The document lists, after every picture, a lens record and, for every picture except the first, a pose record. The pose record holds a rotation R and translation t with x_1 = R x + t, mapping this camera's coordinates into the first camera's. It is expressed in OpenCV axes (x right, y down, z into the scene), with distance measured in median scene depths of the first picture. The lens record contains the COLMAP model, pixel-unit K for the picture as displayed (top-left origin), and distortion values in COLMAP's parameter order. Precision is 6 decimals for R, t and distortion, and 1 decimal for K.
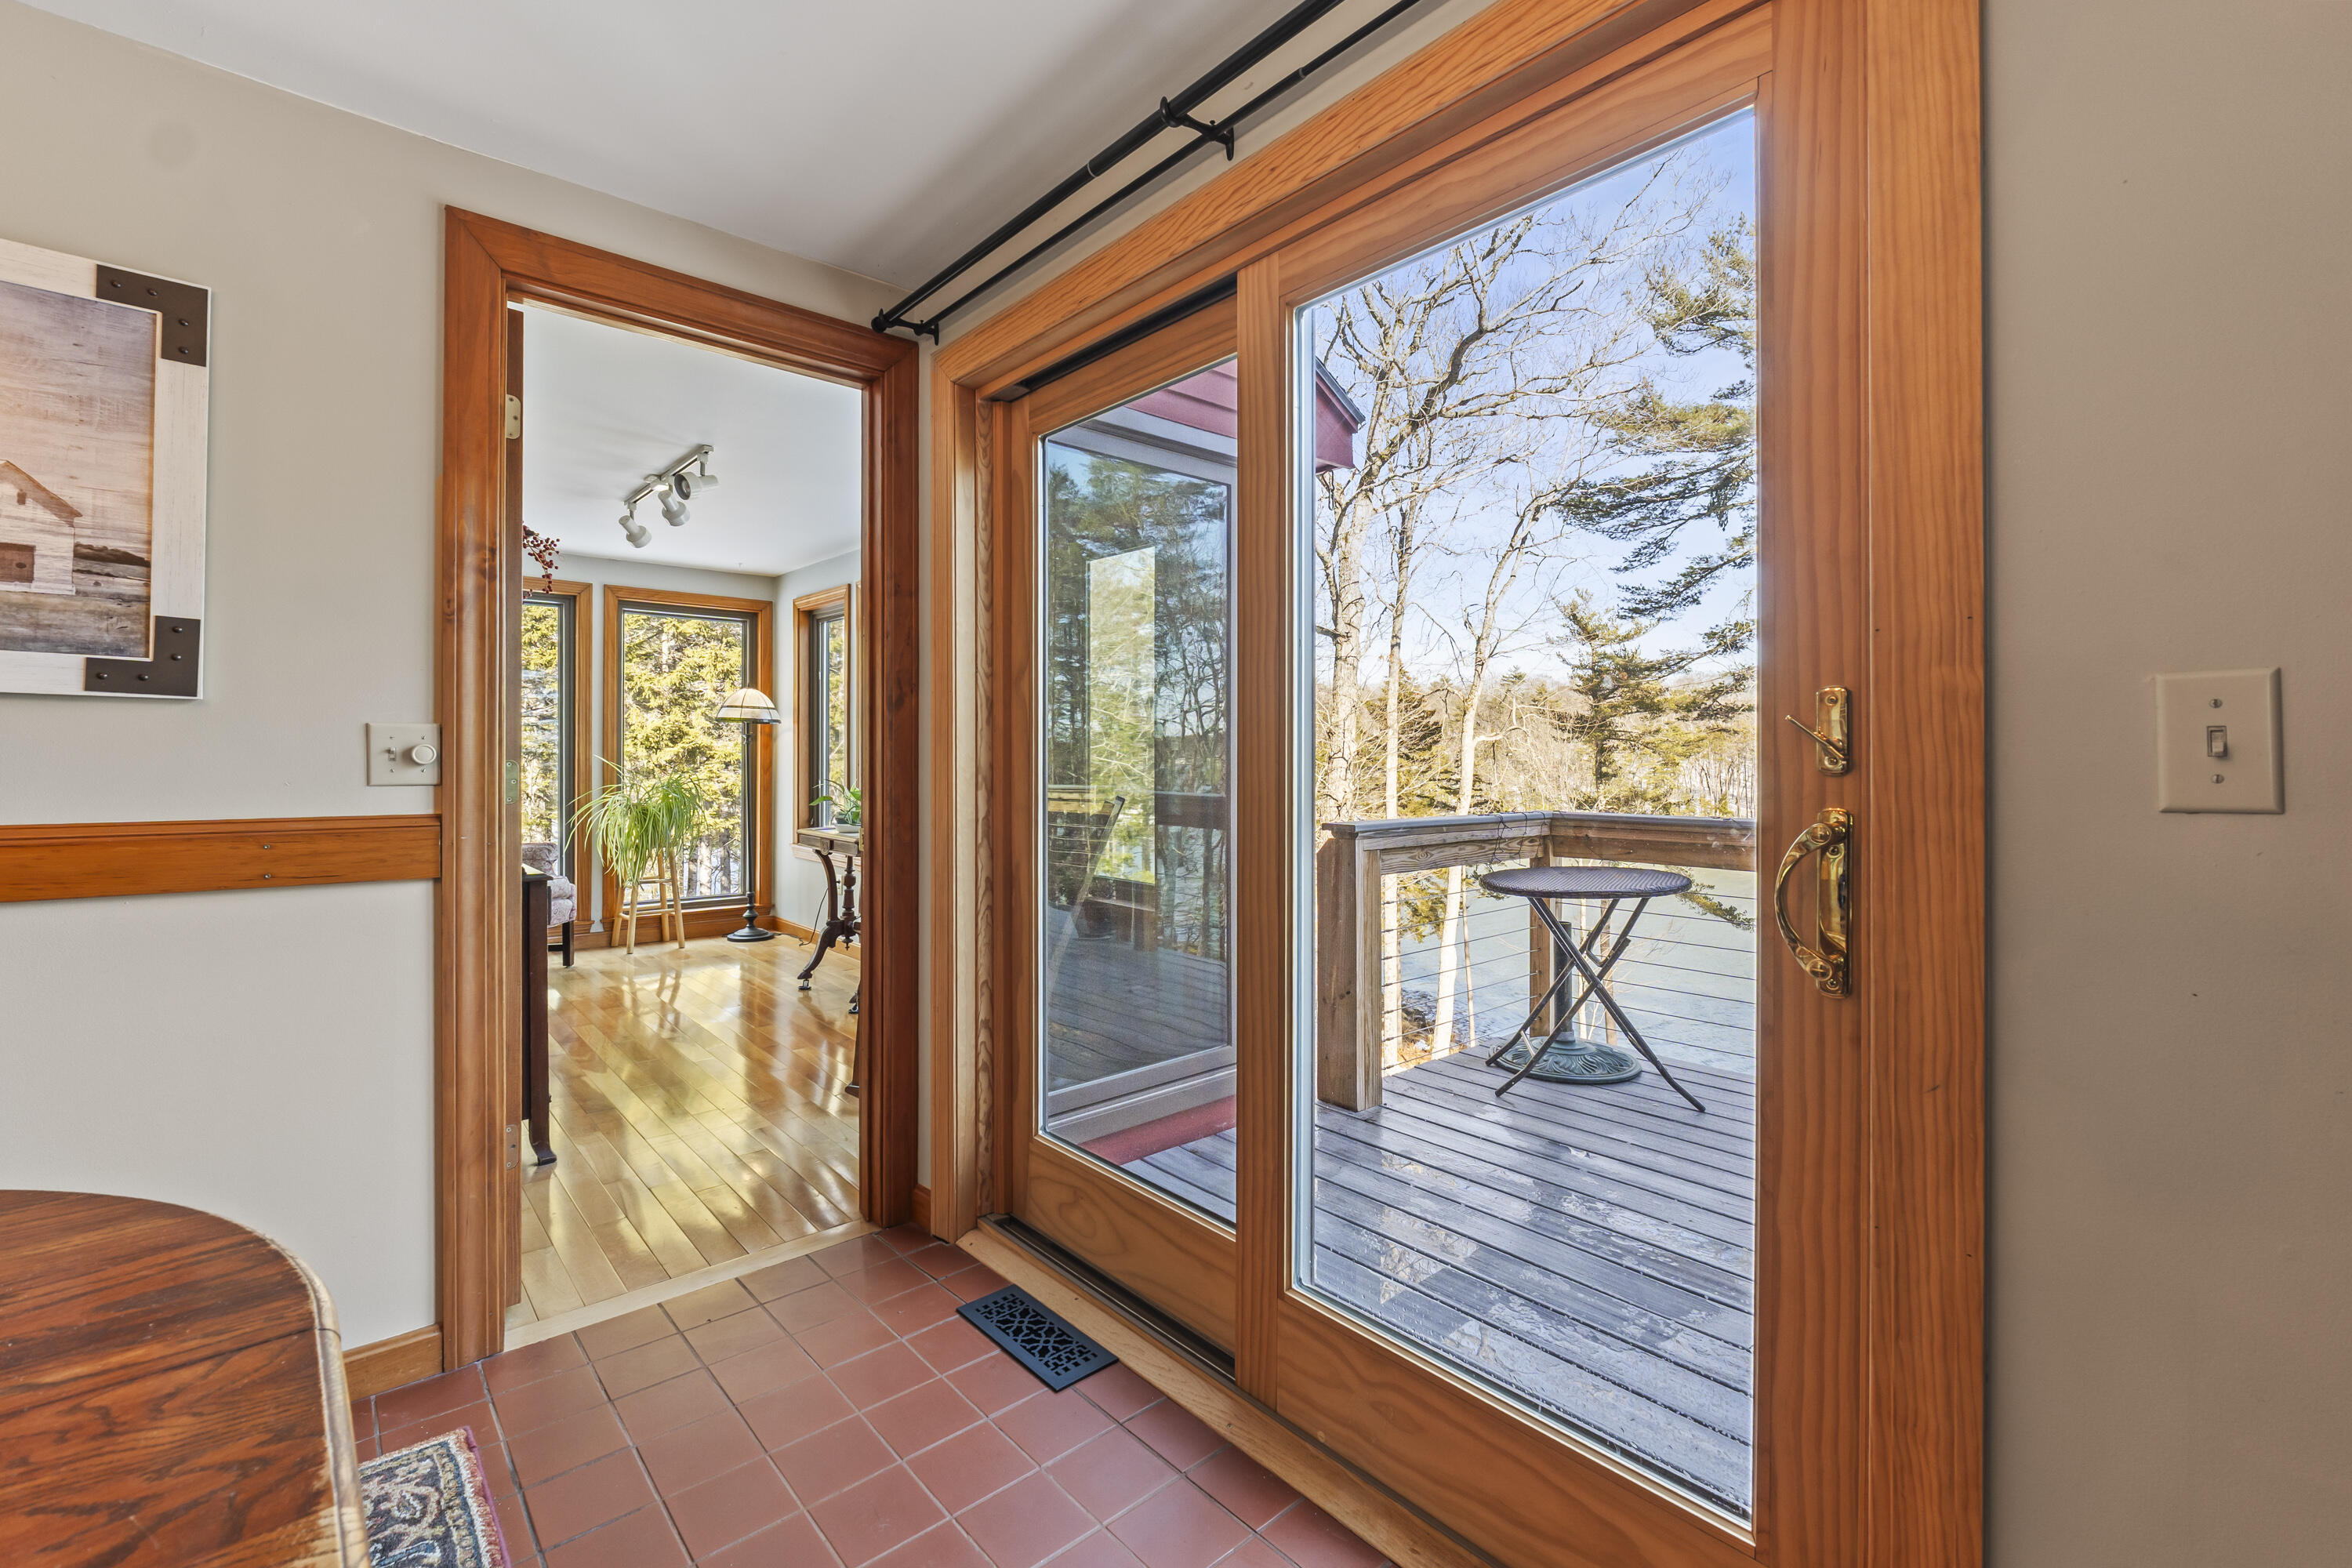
lens RADIAL K [[989.8, 0, 1164.8], [0, 989.8, 756.2], [0, 0, 1]] dist [-0.011348, 0.001032]
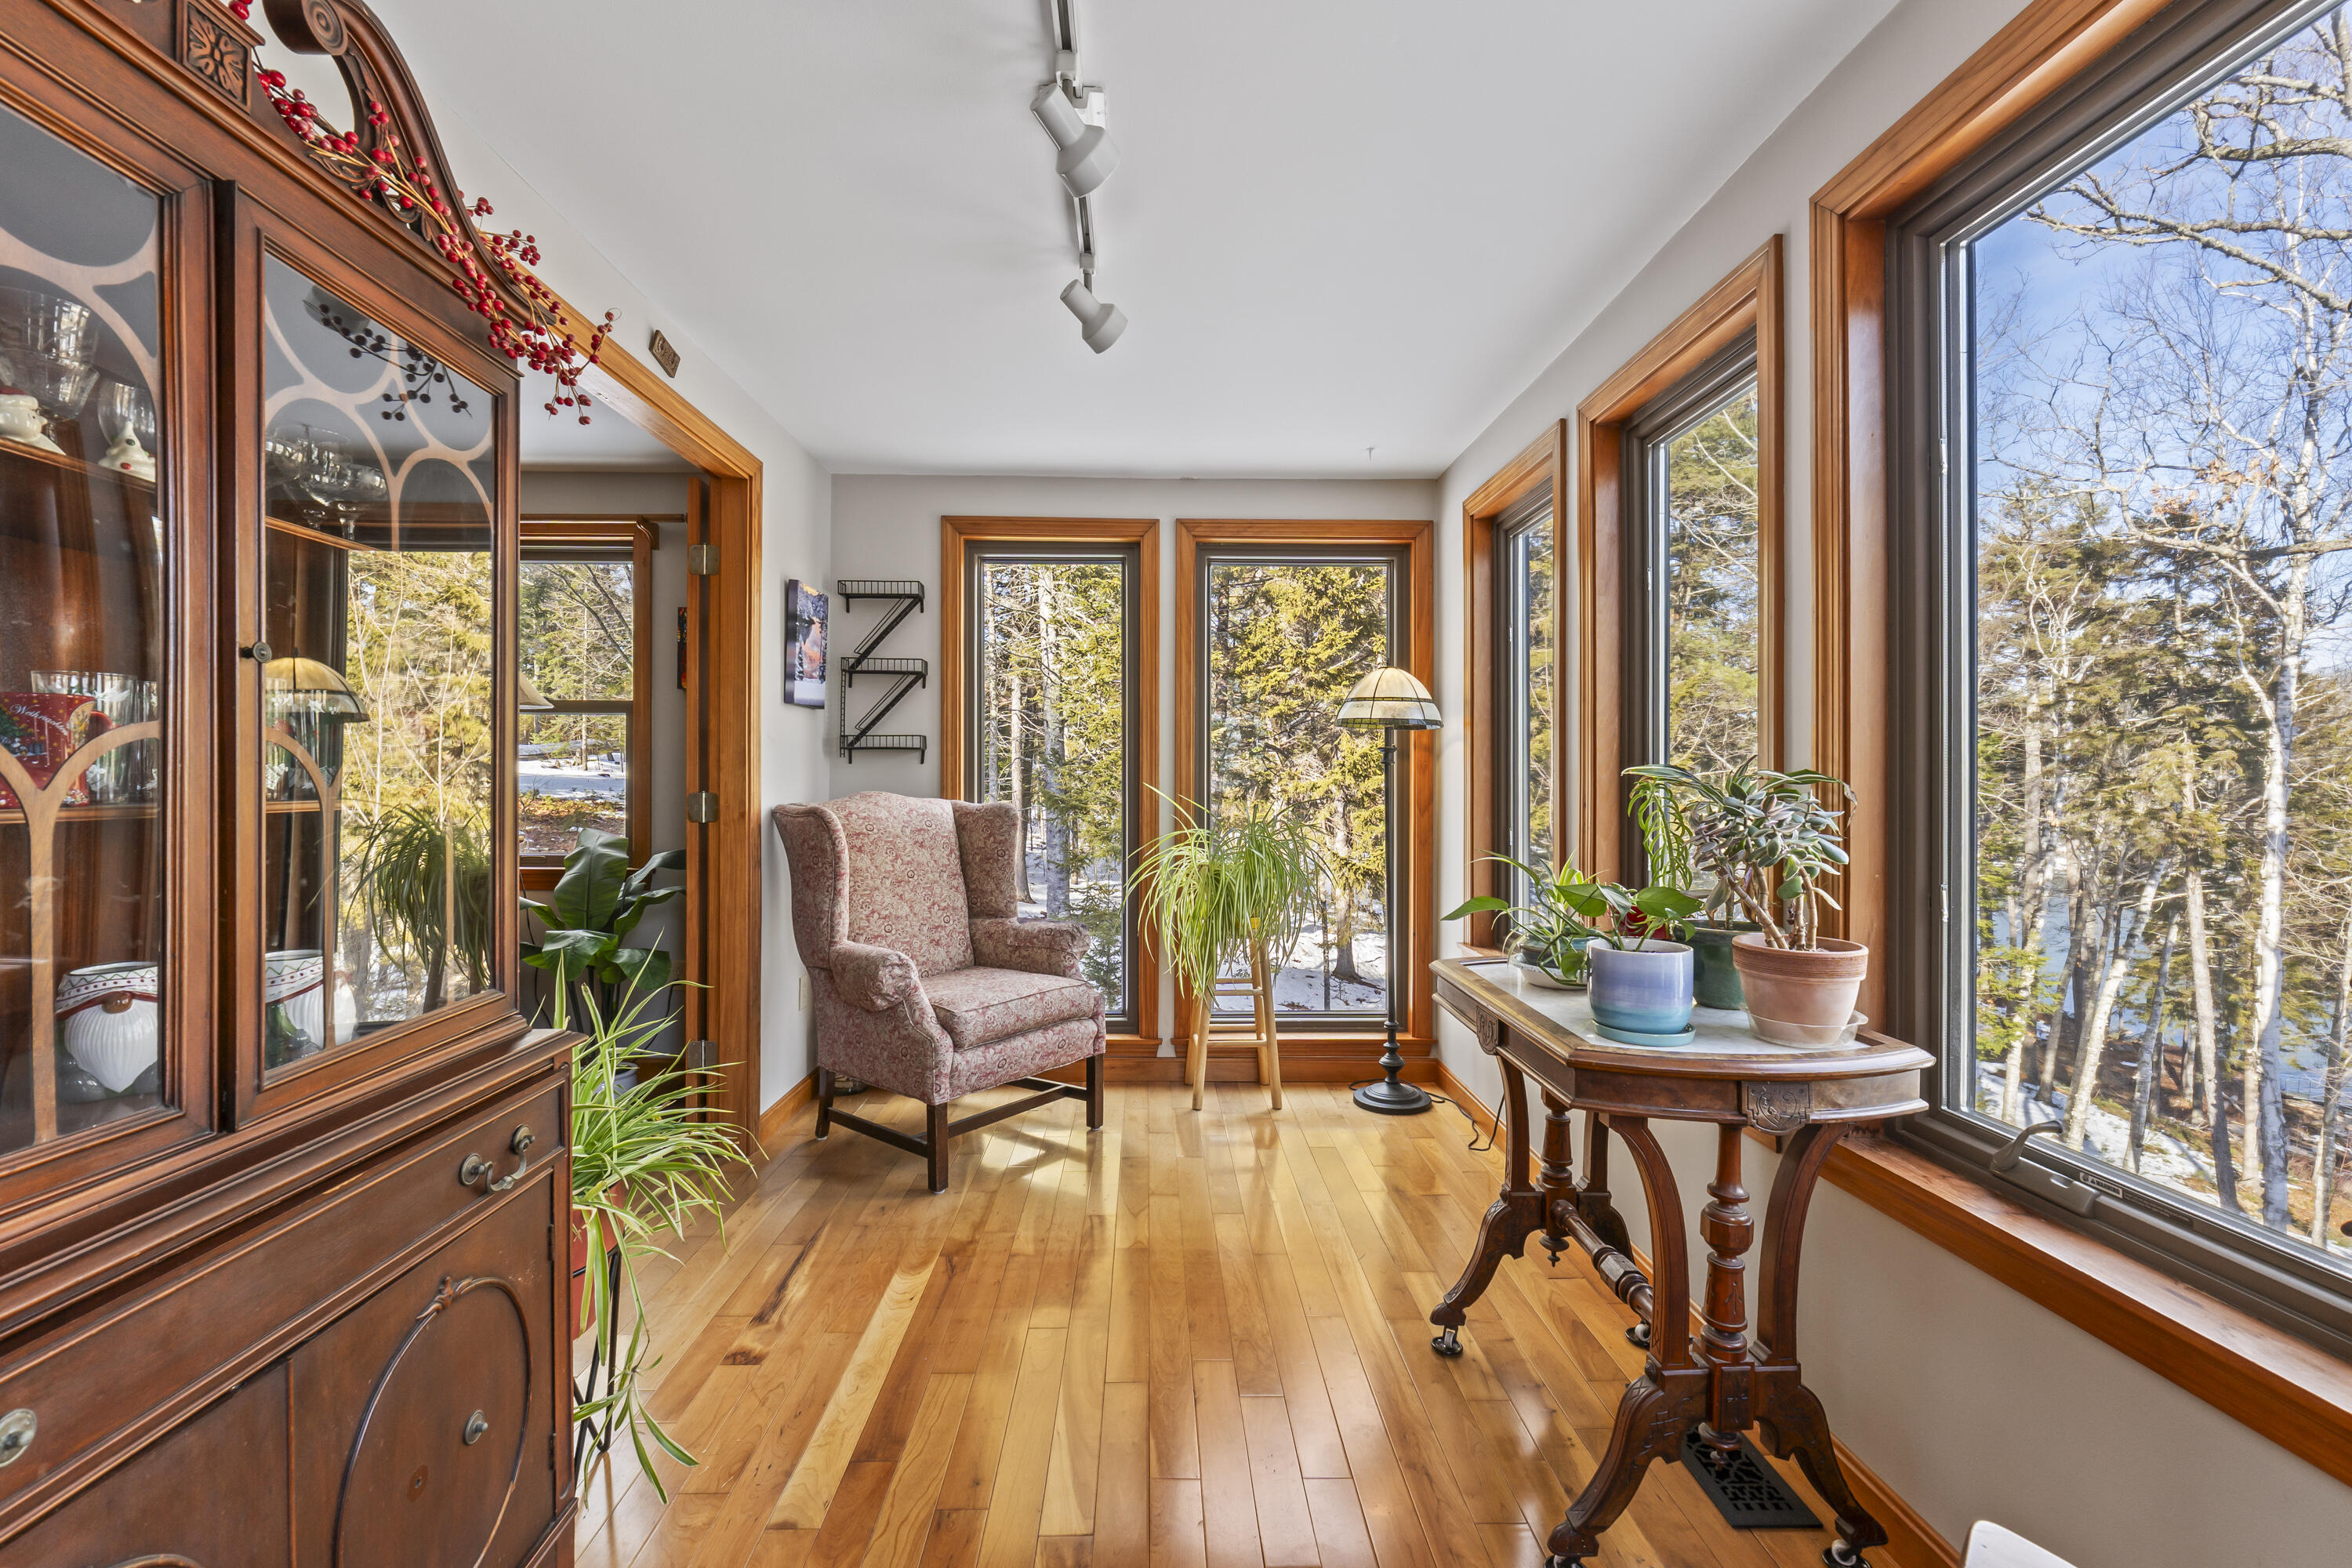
lens RADIAL K [[989.8, 0, 1166.6], [0, 989.8, 782.7], [0, 0, 1]] dist [-0.011348, 0.001032]
pose [[0.760390, -0.001449, -0.649465, -0.025804], [0.000688, 0.999999, -0.001426, -0.000164], [0.649466, 0.000638, 0.760390, 0.084872]]
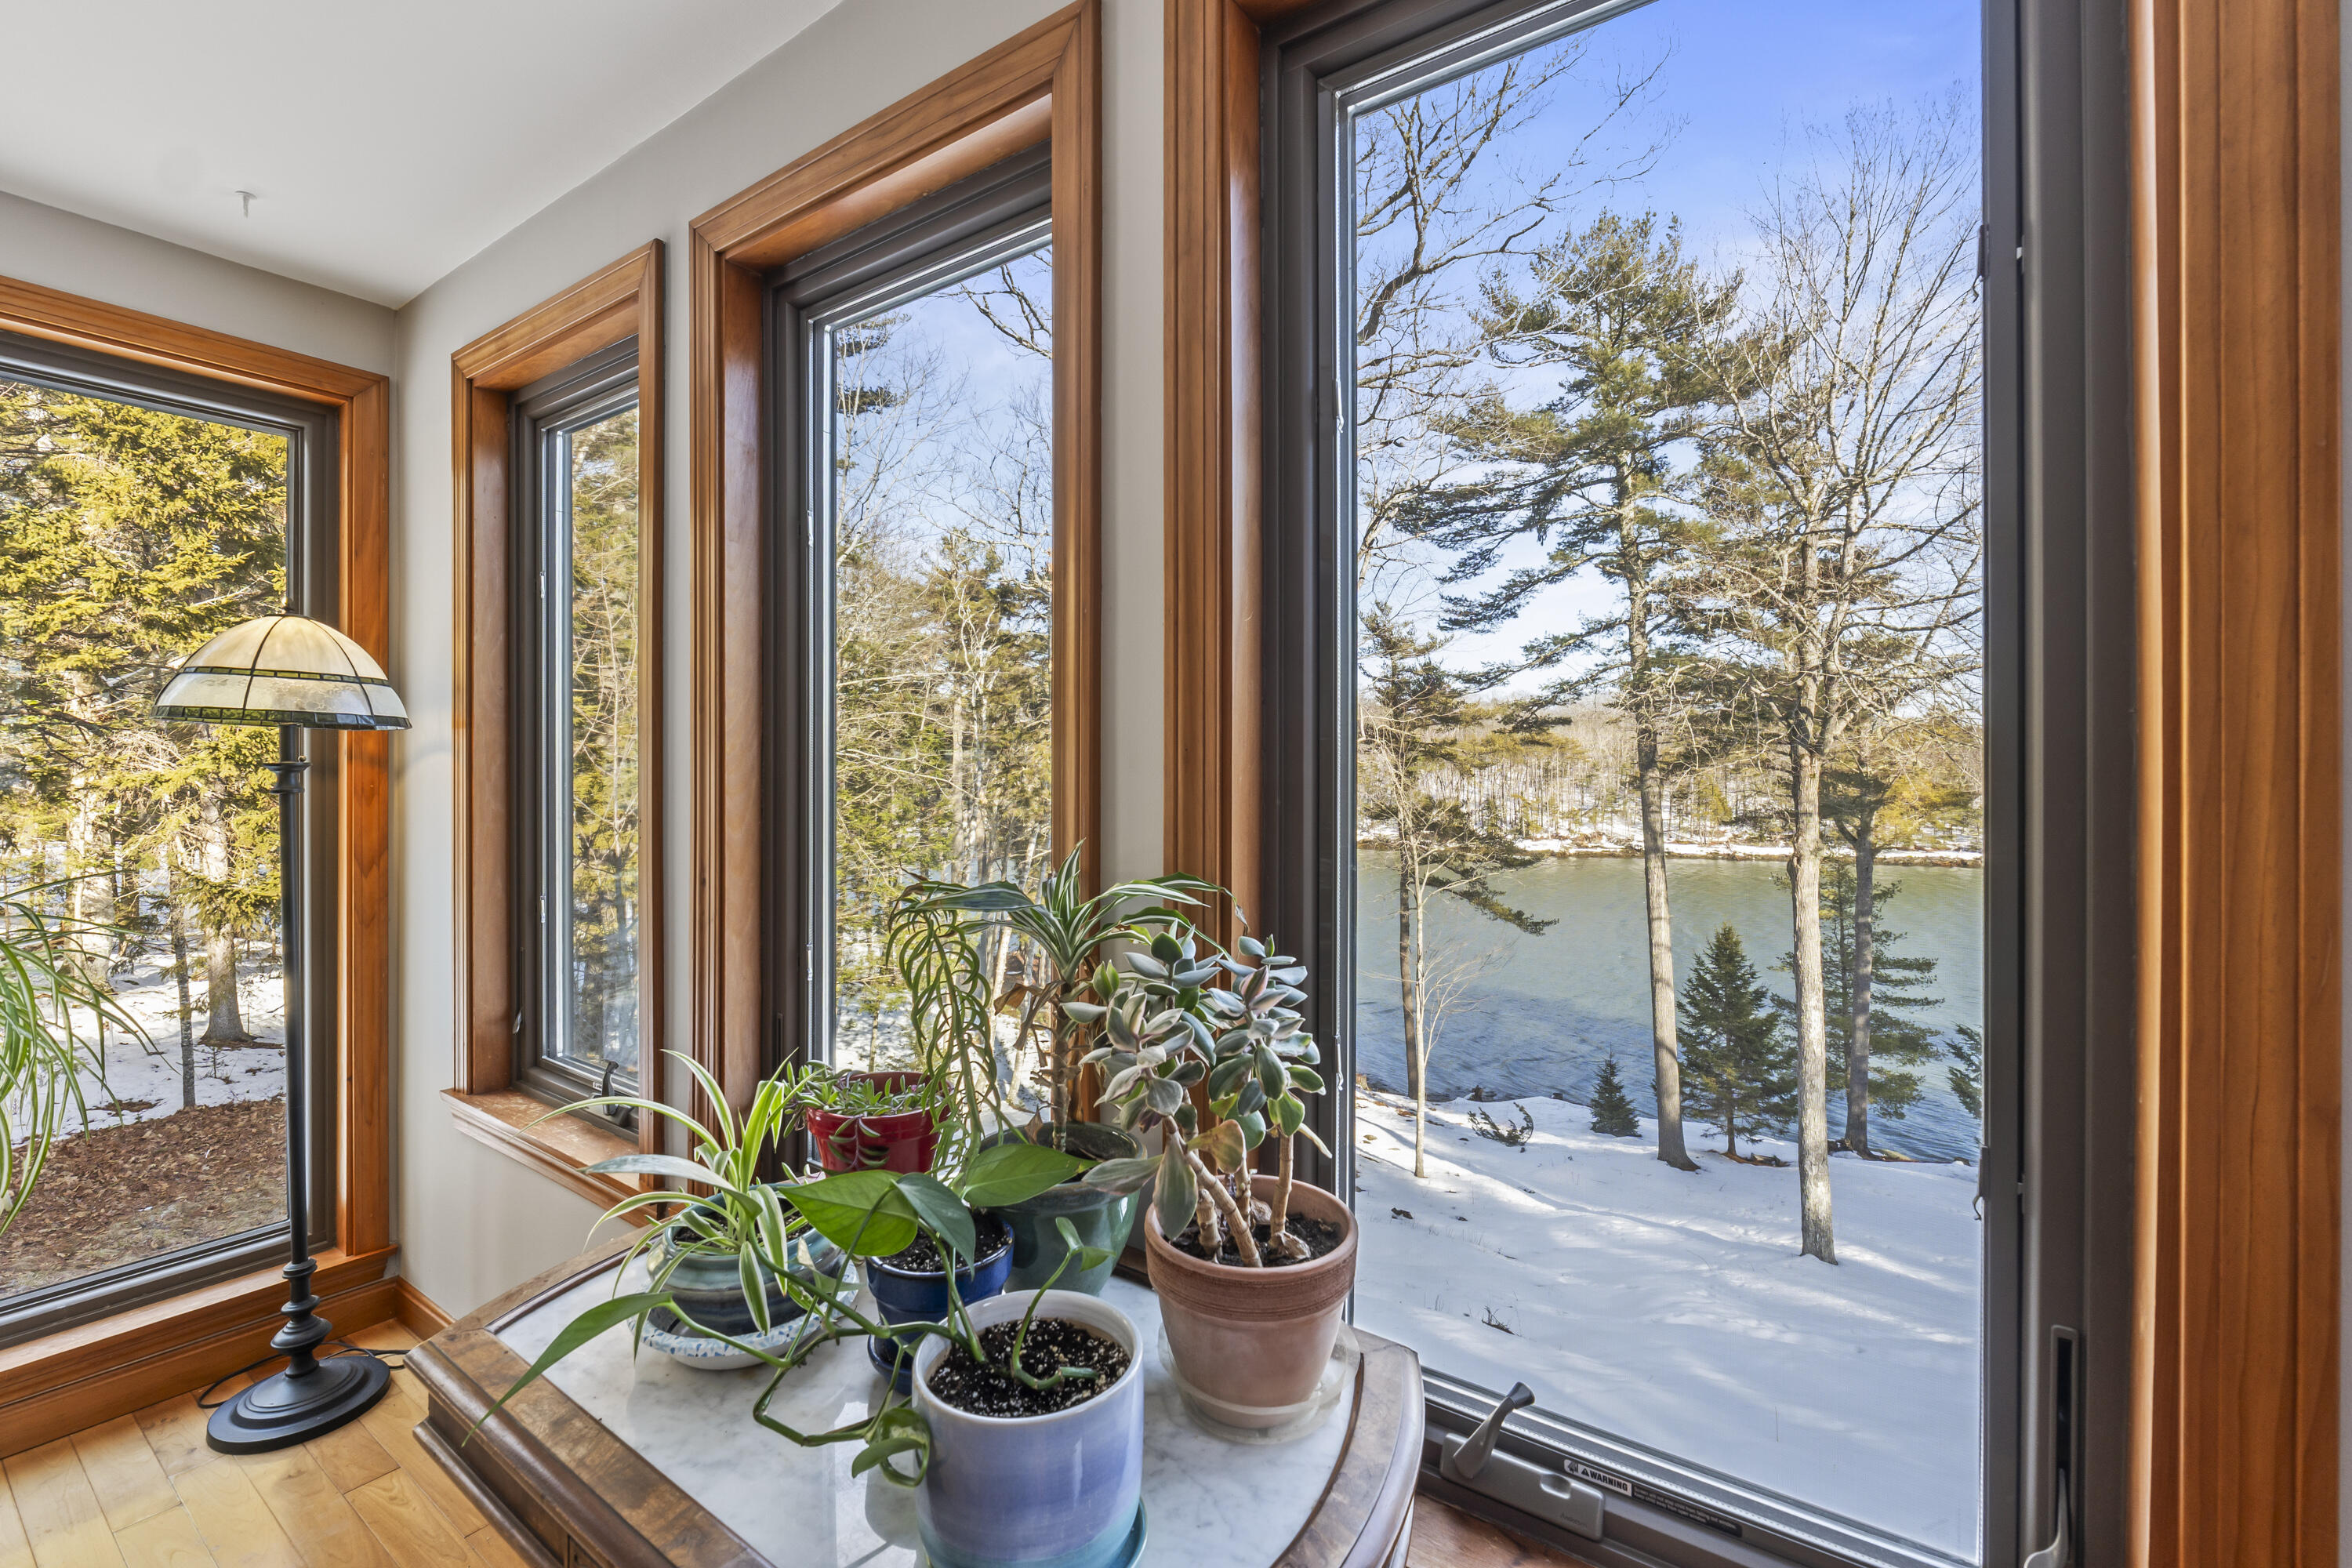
lens RADIAL K [[989.8, 0, 1175.3], [0, 989.8, 767.6], [0, 0, 1]] dist [-0.011348, 0.001032]
pose [[0.971293, -0.000802, 0.237885, -0.039457], [0.000197, 0.999997, 0.002569, -0.003772], [-0.237886, -0.002448, 0.971290, 0.111996]]
